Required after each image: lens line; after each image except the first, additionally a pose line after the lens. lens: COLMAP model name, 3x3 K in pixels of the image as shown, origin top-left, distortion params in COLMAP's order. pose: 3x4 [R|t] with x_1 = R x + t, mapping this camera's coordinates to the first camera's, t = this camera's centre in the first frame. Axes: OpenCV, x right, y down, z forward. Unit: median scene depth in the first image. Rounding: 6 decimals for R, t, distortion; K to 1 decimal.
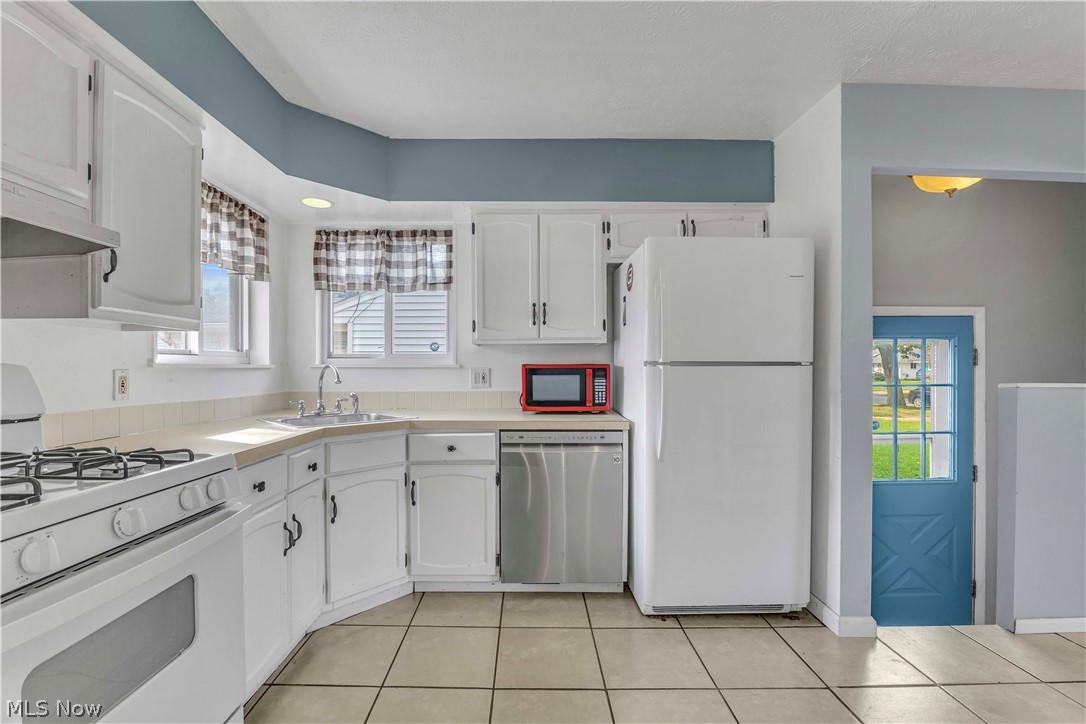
lens RADIAL K [[468.4, 0, 535.3], [0, 468.4, 369.0], [0, 0, 1]] dist [-0.023153, 0.002389]
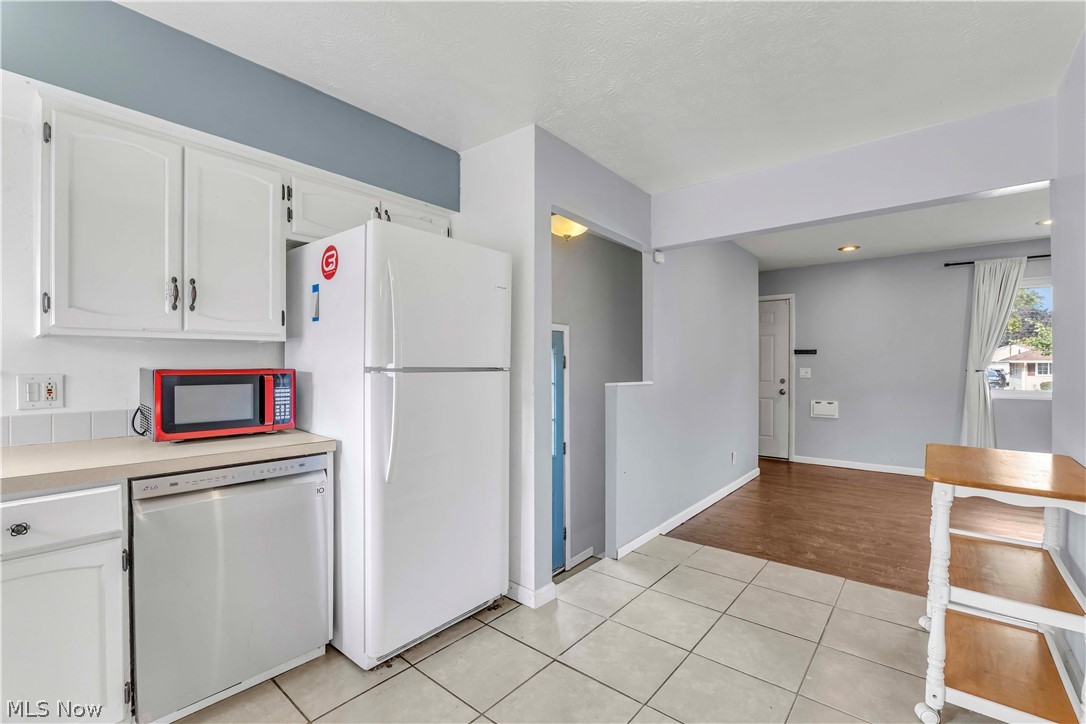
lens RADIAL K [[468.4, 0, 541.7], [0, 468.4, 365.8], [0, 0, 1]] dist [-0.023153, 0.002389]
pose [[0.657222, 0.002555, 0.753693, -0.153962], [-0.000670, 0.999996, -0.002806, -0.013474], [-0.753697, 0.001339, 0.657221, 0.178501]]
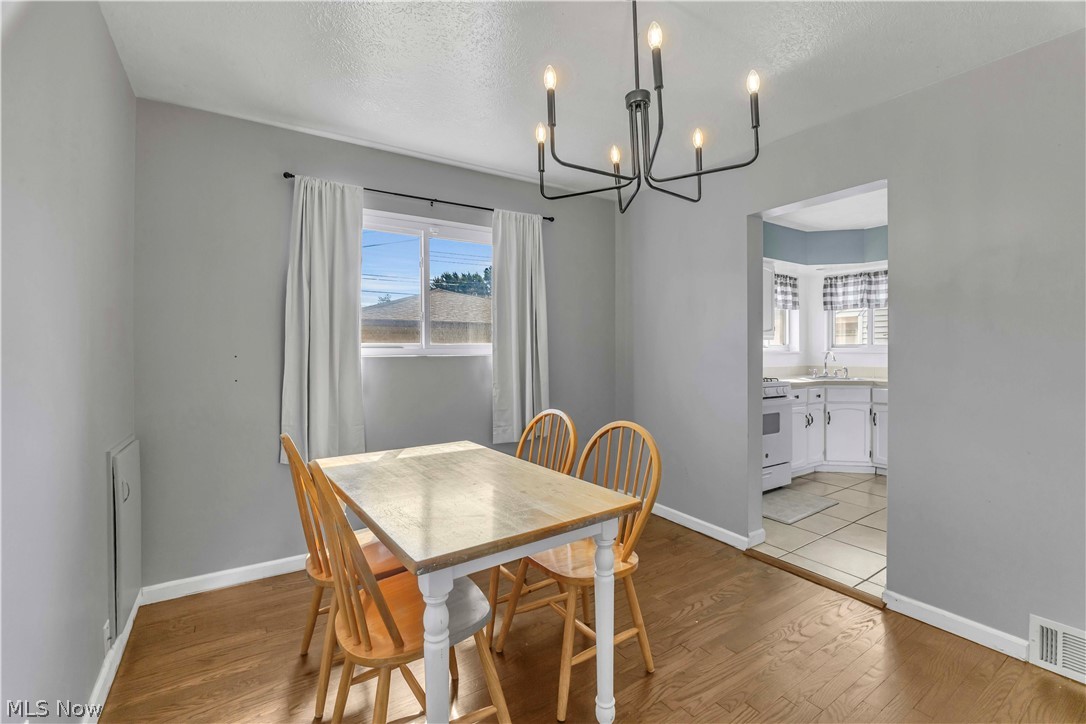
lens RADIAL K [[444.0, 0, 544.8], [0, 444.0, 355.9], [0, 0, 1]] dist [-0.014613, -0.000034]
pose [[0.515442, 0.009920, -0.856867, 0.528197], [0.001710, 0.999919, 0.012604, -0.016443], [0.856922, -0.007962, 0.515384, -0.982081]]
